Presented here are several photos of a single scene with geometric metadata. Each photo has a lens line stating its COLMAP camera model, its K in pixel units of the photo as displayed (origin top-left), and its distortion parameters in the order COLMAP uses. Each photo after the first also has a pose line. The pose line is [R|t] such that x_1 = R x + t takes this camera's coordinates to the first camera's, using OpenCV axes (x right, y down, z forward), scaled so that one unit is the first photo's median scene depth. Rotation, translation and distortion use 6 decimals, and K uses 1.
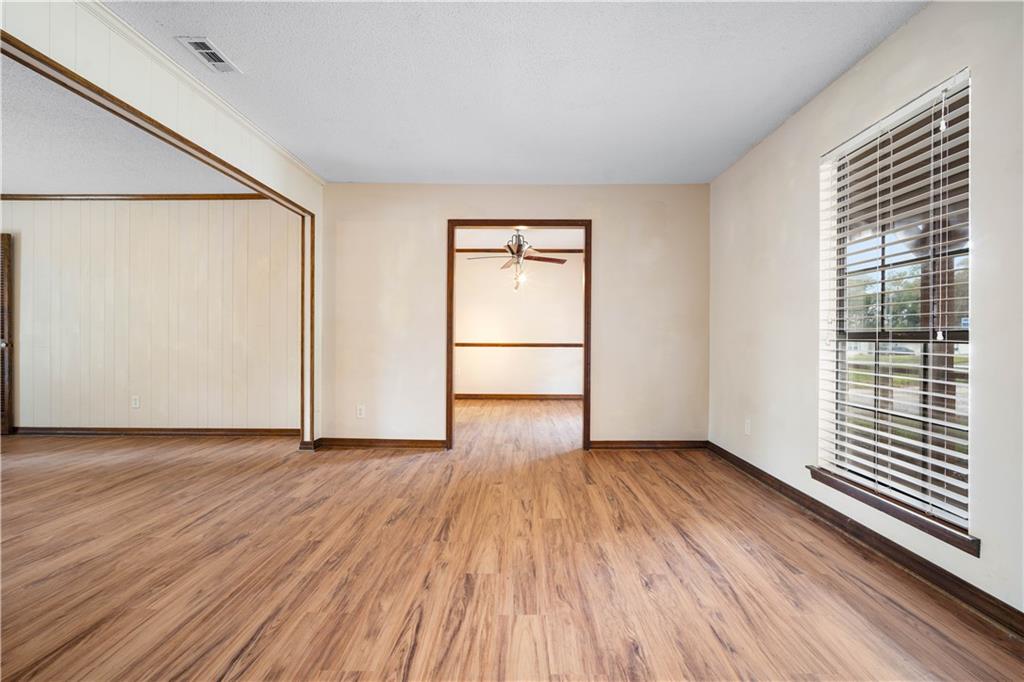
lens RADIAL K [[446.6, 0, 512.0], [0, 446.6, 341.0], [0, 0, 1]] dist [-0.000637, -0.000028]
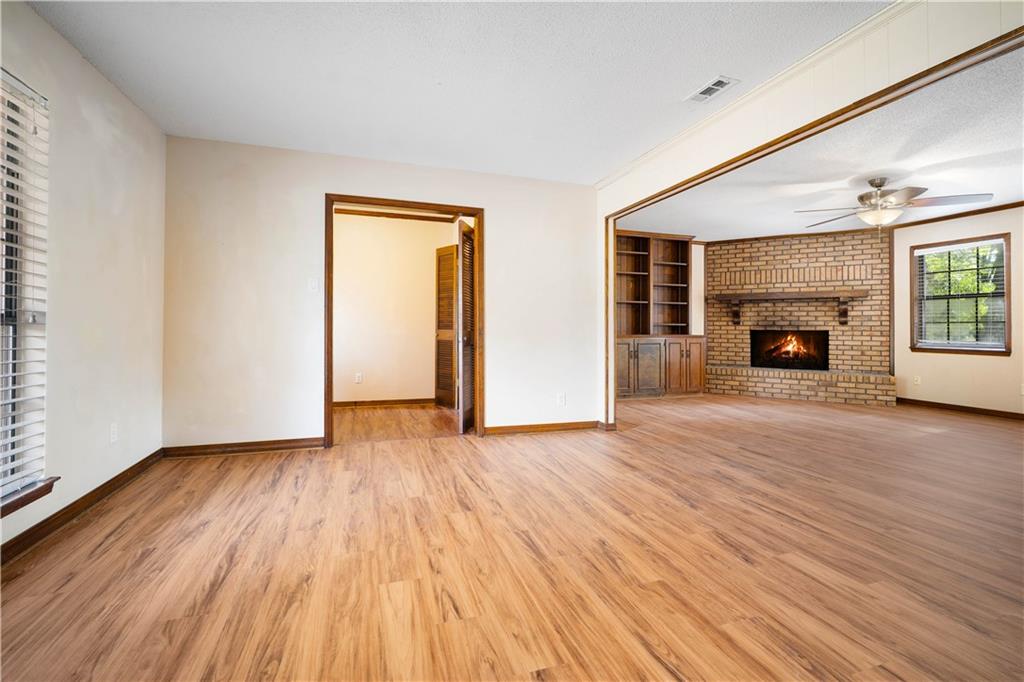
lens RADIAL K [[458.0, 0, 509.6], [0, 458.0, 321.4], [0, 0, 1]] dist [0.000330, -0.000039]
pose [[-0.945303, -0.015398, -0.325830, 0.188654], [-0.013453, 0.999876, -0.008221, 0.004915], [0.325916, -0.003388, -0.945393, 1.914842]]
